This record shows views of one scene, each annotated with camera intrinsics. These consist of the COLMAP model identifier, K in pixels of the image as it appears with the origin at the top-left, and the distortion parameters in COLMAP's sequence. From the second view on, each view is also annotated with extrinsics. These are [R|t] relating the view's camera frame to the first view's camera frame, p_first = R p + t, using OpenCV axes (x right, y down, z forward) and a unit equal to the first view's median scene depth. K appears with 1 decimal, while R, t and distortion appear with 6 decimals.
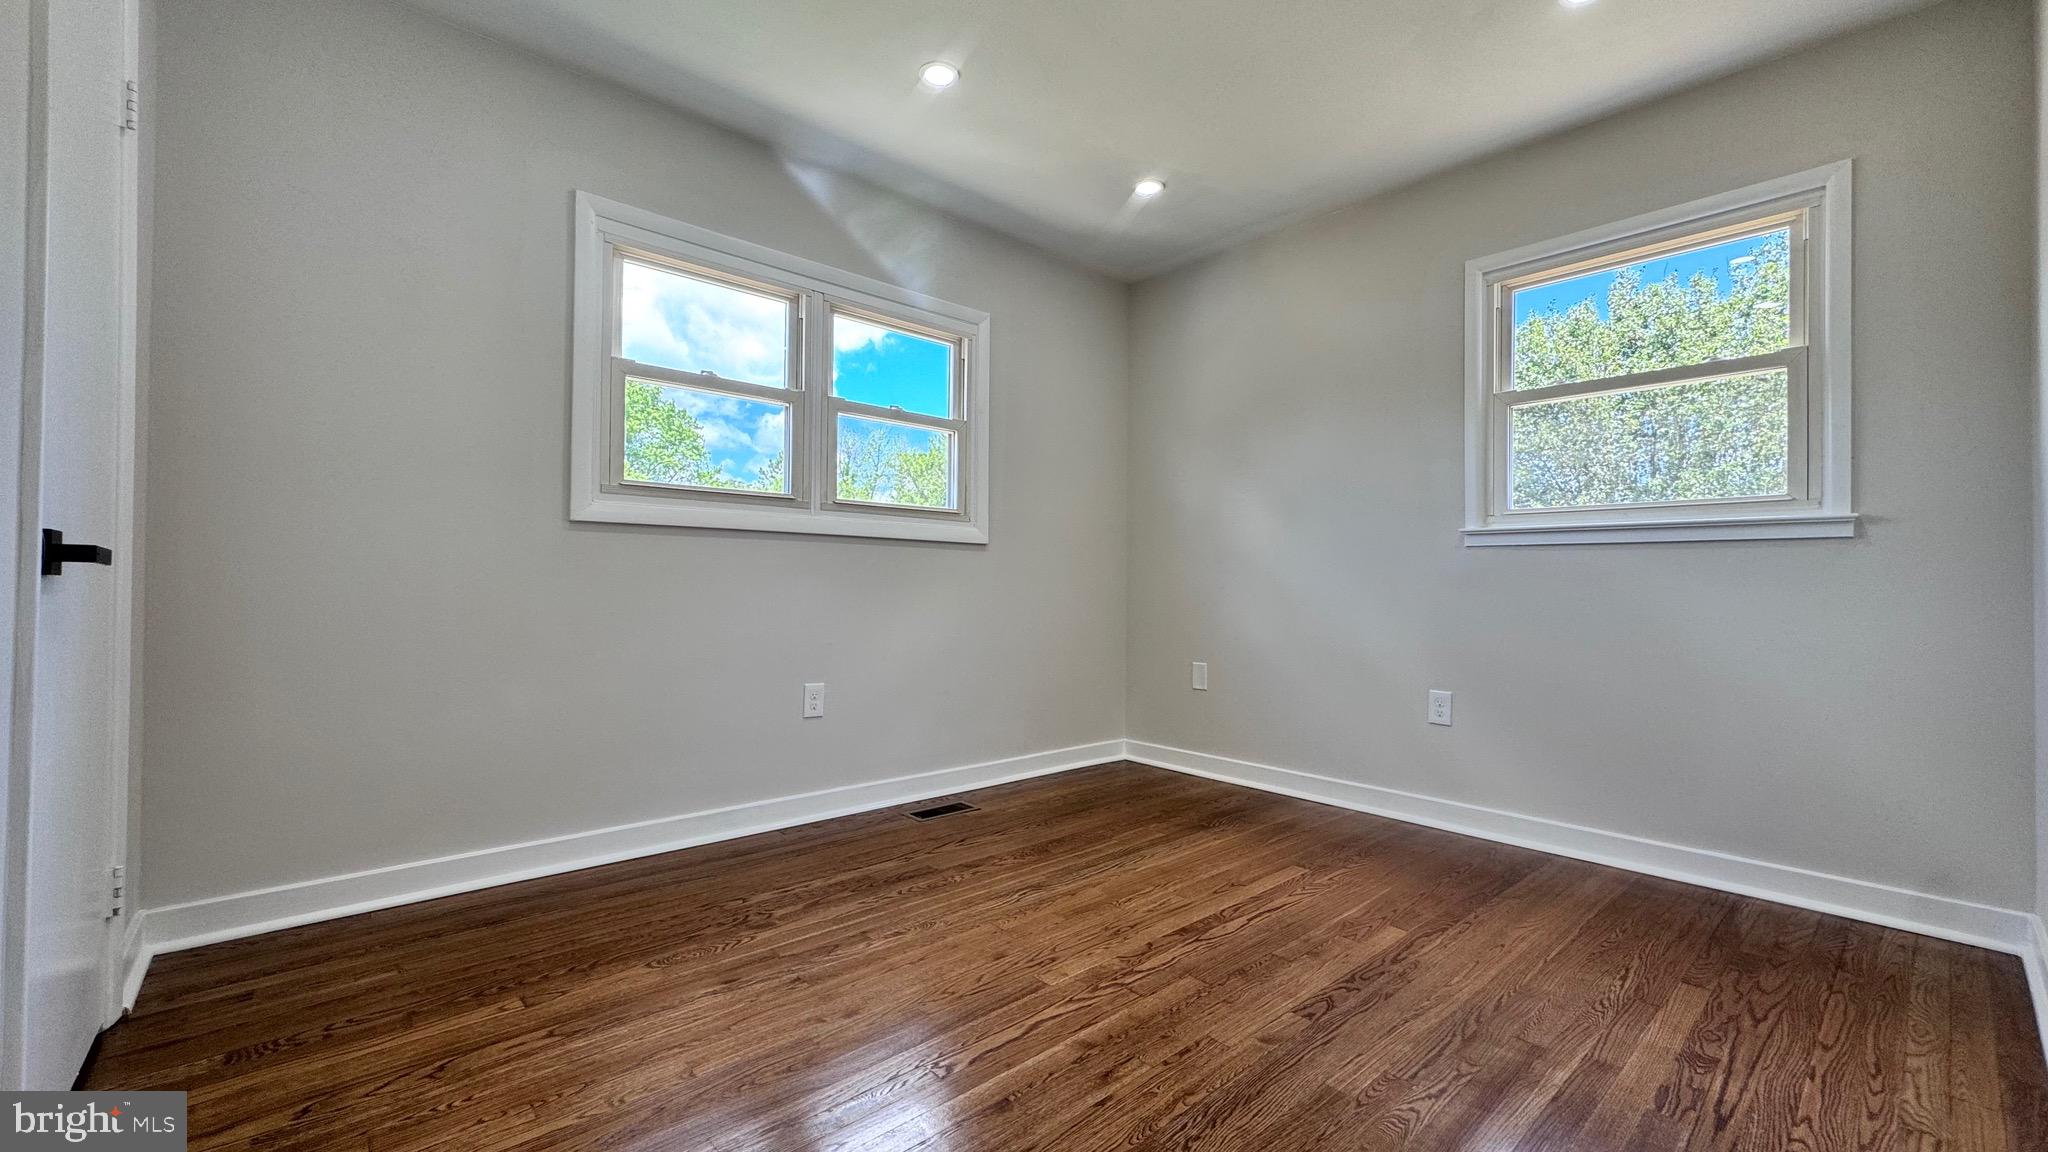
lens RADIAL K [[814.6, 0, 1035.2], [0, 814.6, 573.6], [0, 0, 1]] dist [-0.001751, 0.000561]
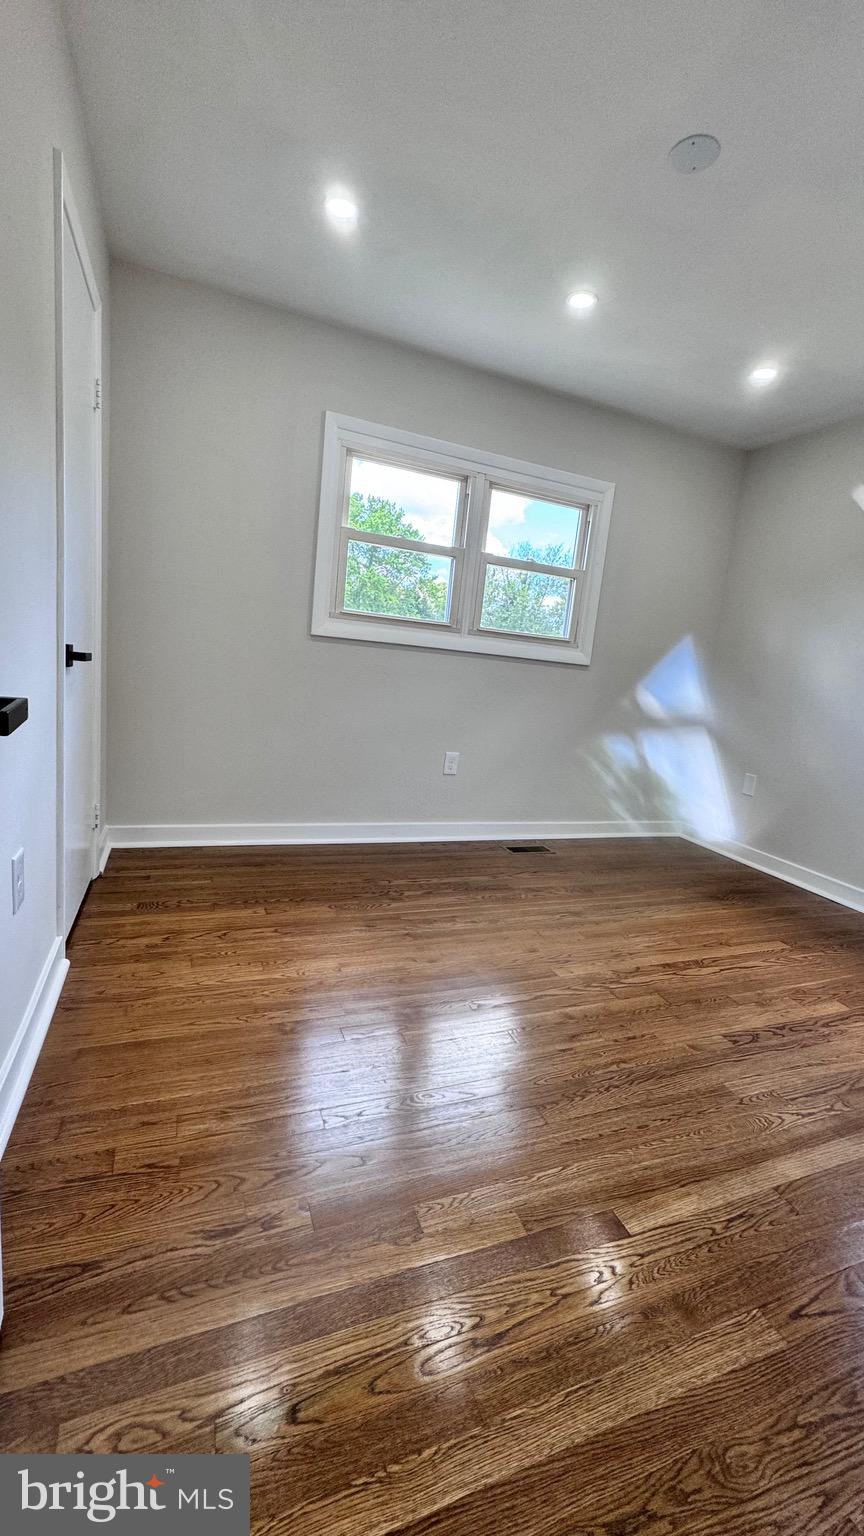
lens RADIAL K [[610.9, 0, 442.2], [0, 610.9, 764.9], [0, 0, 1]] dist [-0.001751, 0.000561]
pose [[0.937602, 0.144393, -0.316311, 0.118141], [-0.090764, 0.979795, 0.178224, -0.069767], [0.335654, -0.138394, 0.931764, -0.092675]]
